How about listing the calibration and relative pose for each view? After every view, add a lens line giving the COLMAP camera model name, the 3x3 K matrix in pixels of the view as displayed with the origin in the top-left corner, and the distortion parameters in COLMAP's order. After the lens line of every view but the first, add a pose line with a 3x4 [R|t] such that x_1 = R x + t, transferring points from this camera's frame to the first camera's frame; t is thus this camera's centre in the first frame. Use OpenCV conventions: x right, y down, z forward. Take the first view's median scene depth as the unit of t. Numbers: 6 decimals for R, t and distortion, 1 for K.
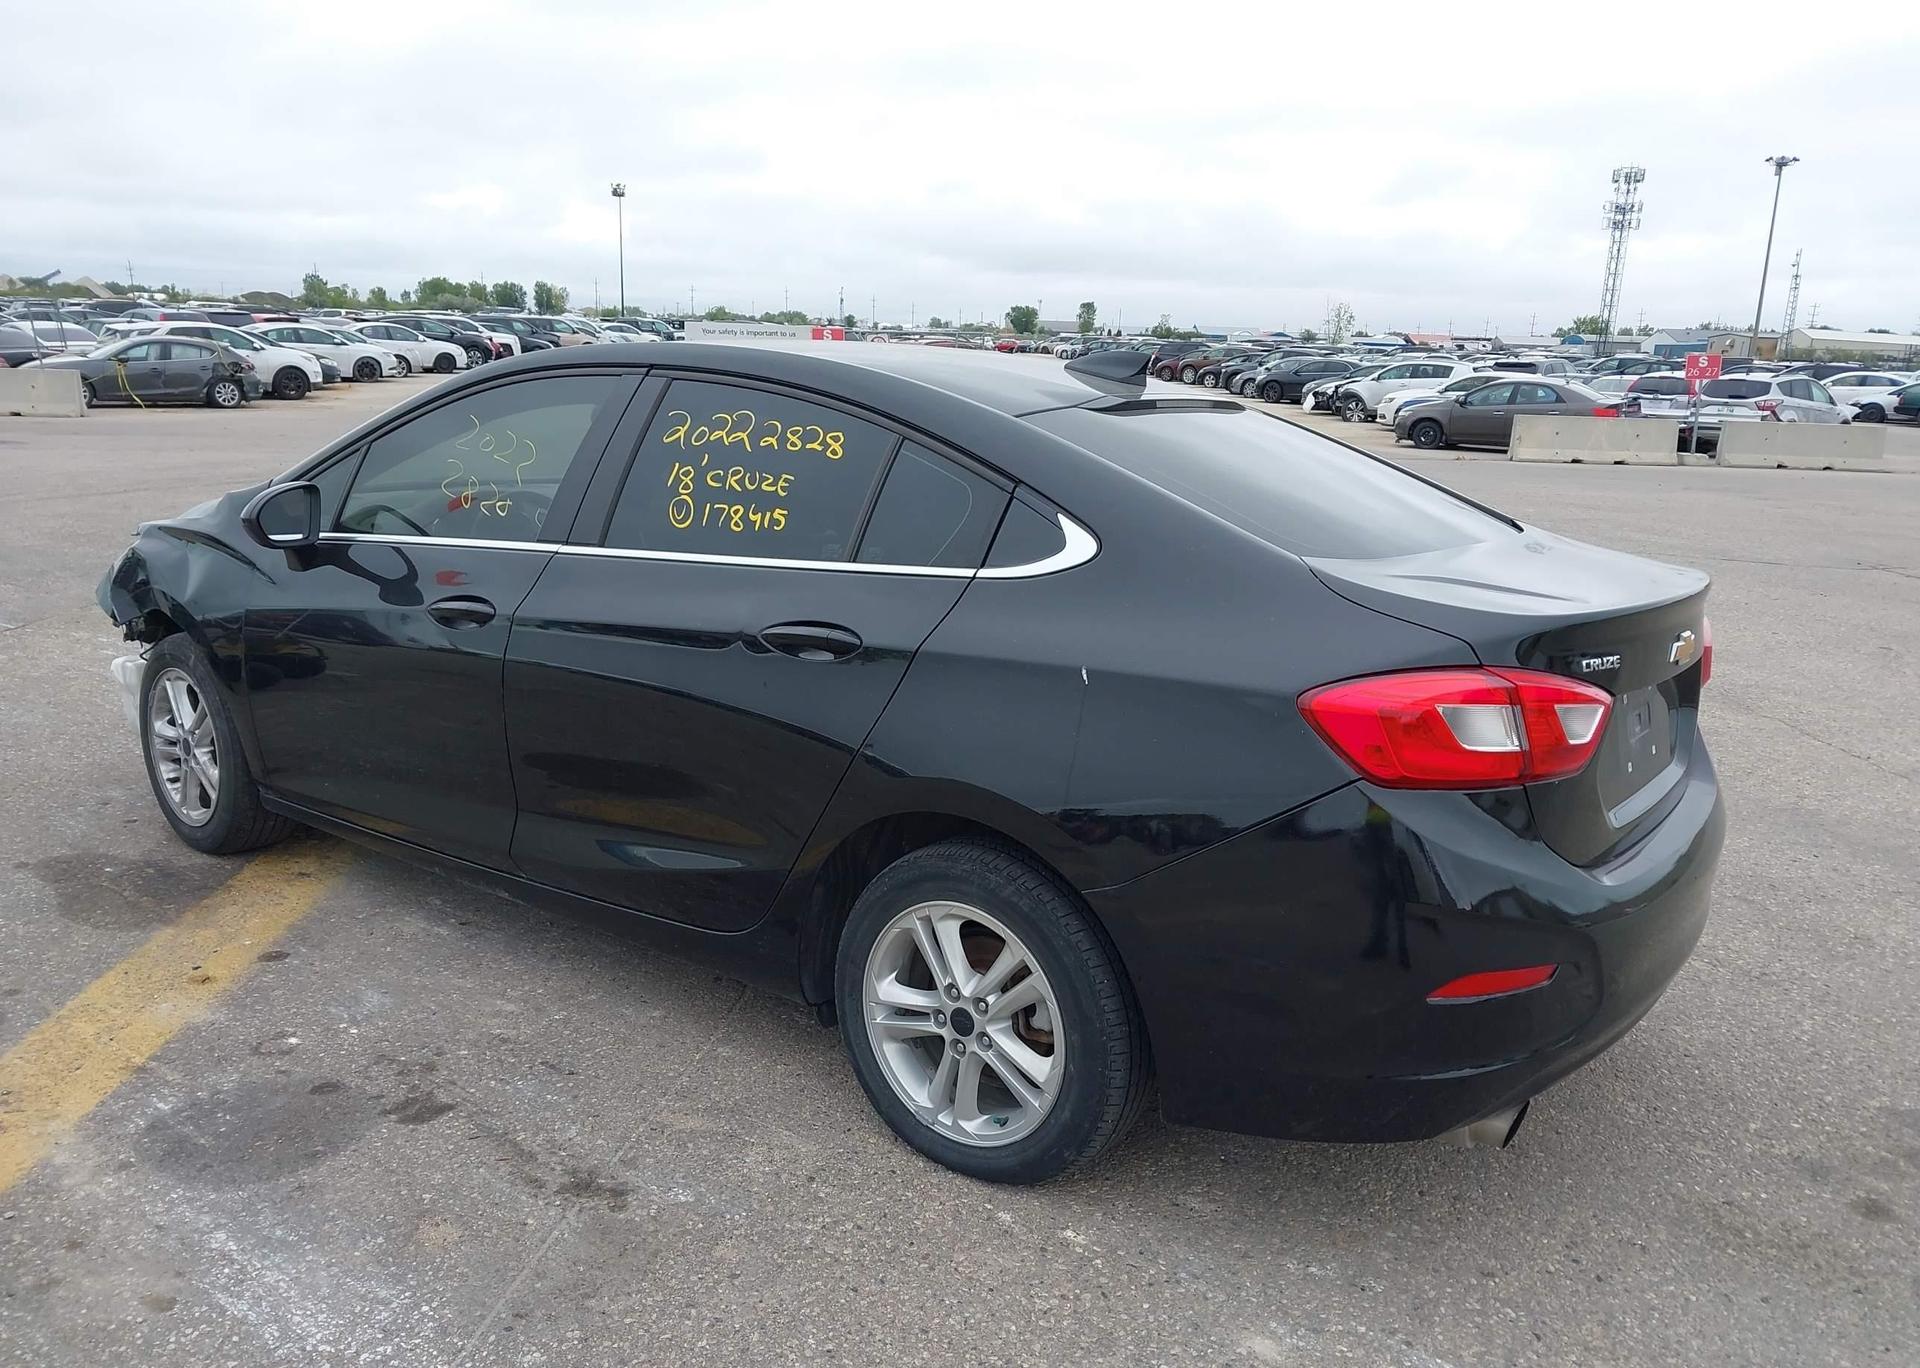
lens RADIAL K [[1519.2, 0, 977.1], [0, 1519.2, 699.8], [0, 0, 1]] dist [0.015559, -0.013568]
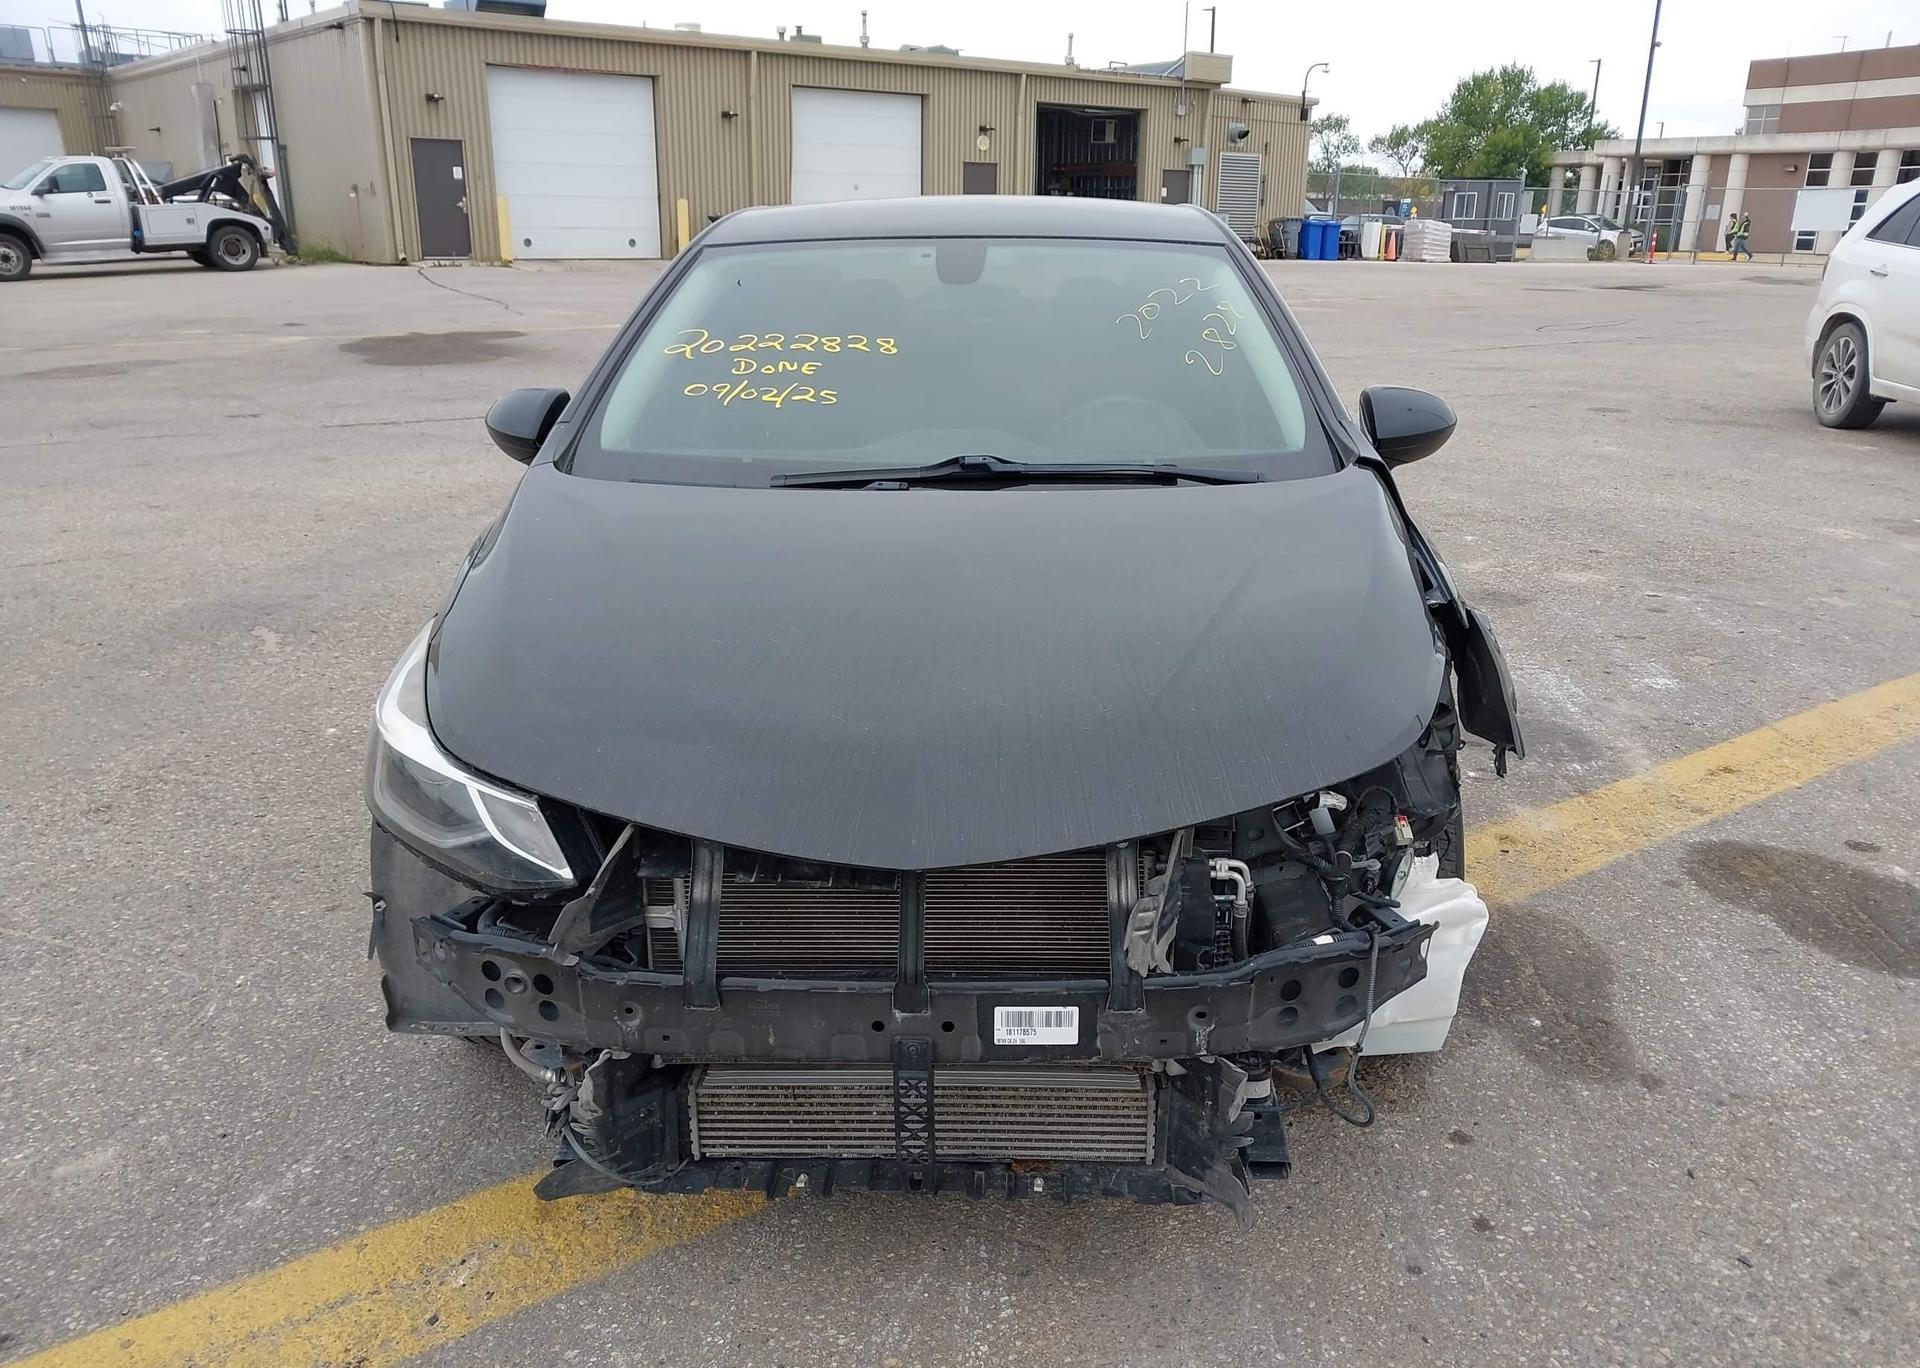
lens RADIAL K [[1519.2, 0, 971.4], [0, 1519.2, 706.0], [0, 0, 1]] dist [0.015559, -0.013568]
pose [[-0.560795, -0.290677, 0.775252, -1.230928], [0.160659, 0.880345, 0.446297, -0.482822], [-0.812218, 0.374833, -0.446993, 1.959204]]
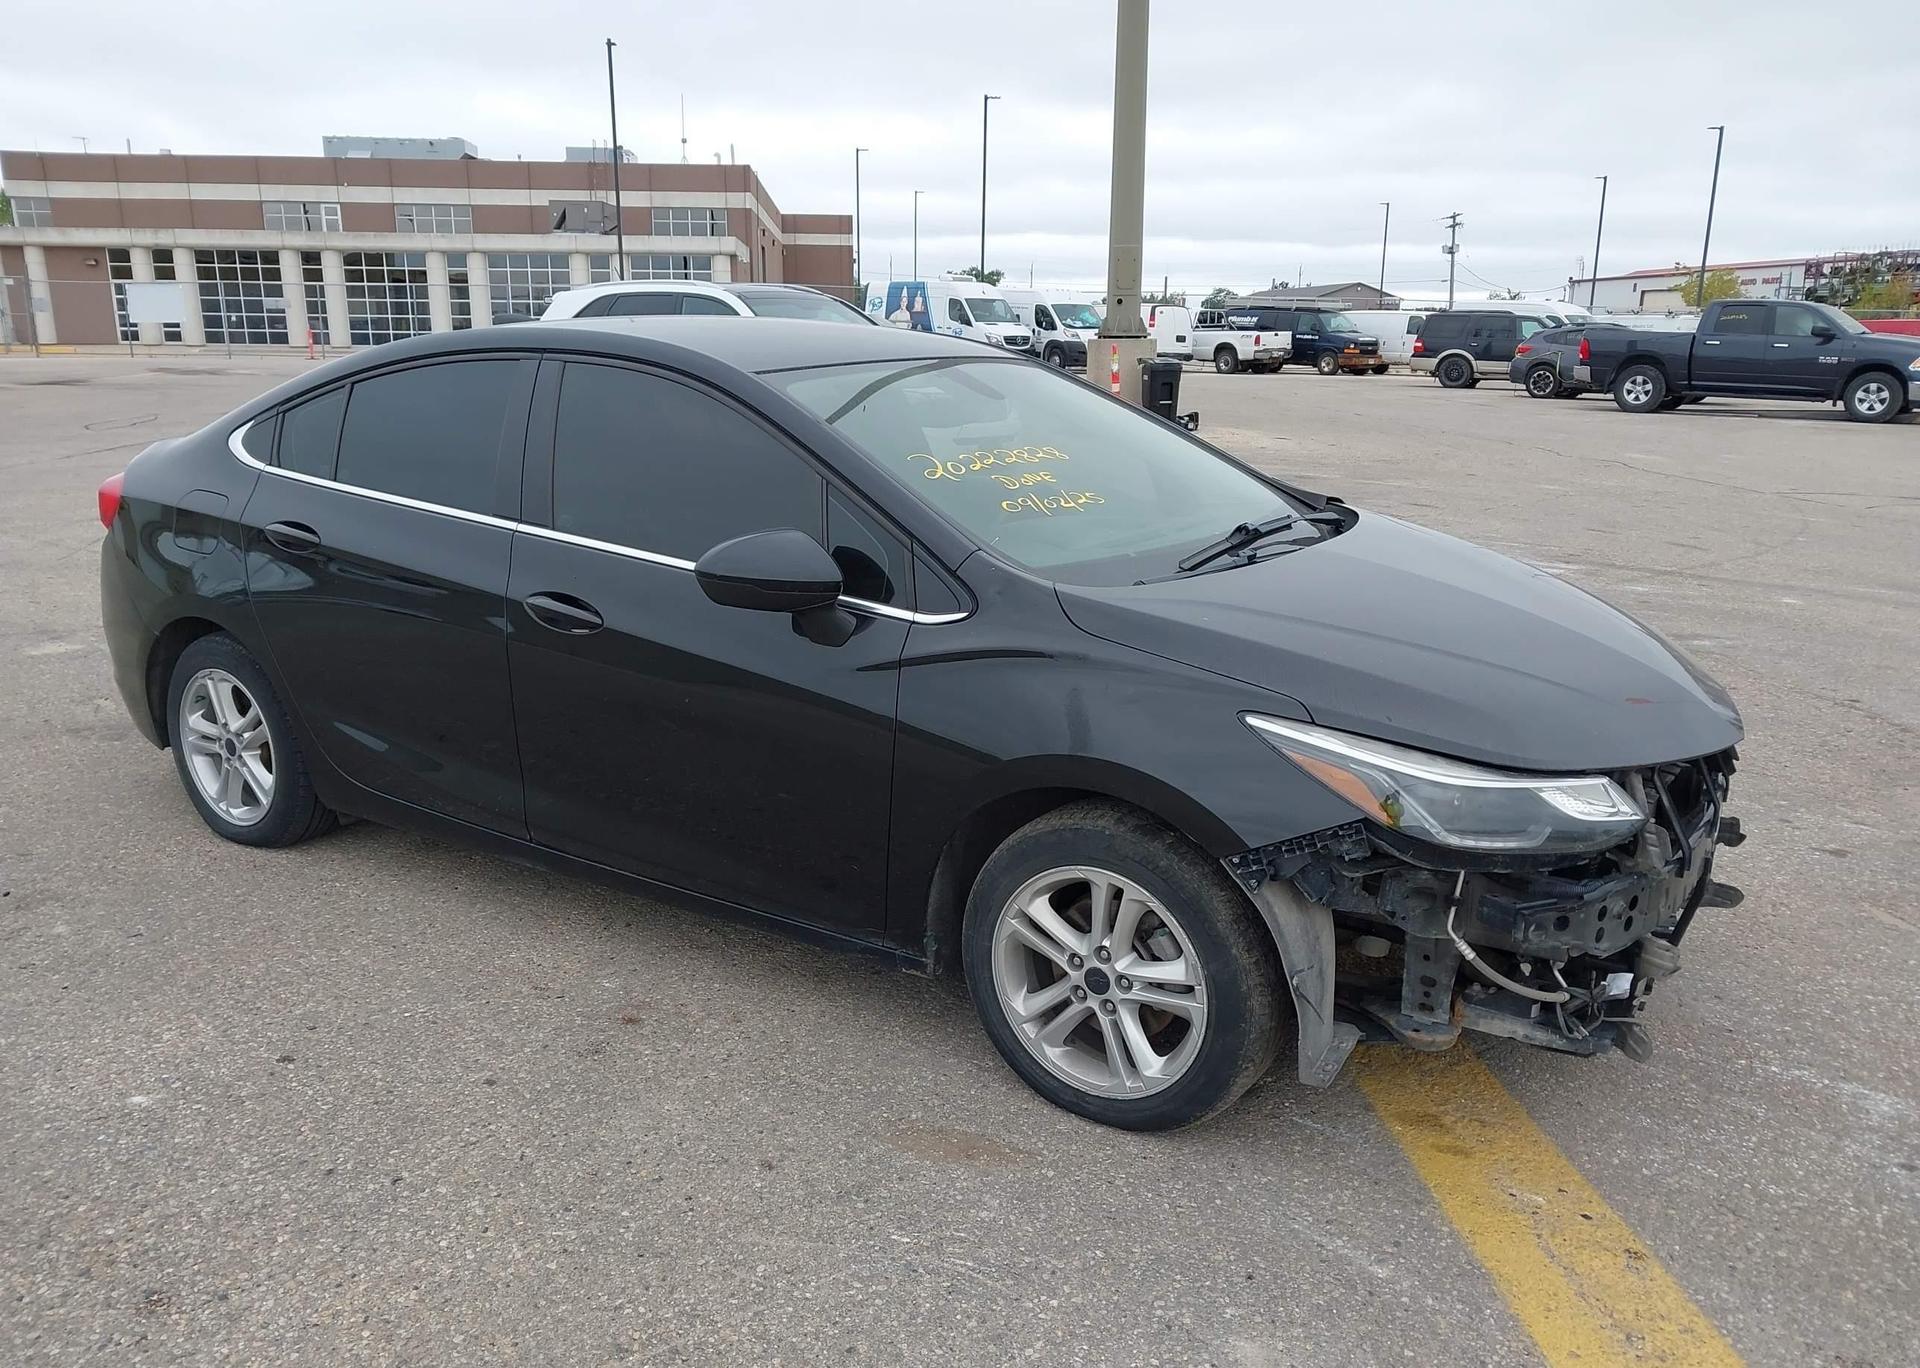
lens RADIAL K [[1519.2, 0, 949.6], [0, 1519.2, 689.7], [0, 0, 1]] dist [0.015559, -0.013568]
pose [[-0.998759, -0.033377, -0.036961, -0.272945], [-0.046439, 0.892262, 0.449123, -0.603493], [0.017989, 0.450283, -0.892705, 2.561392]]
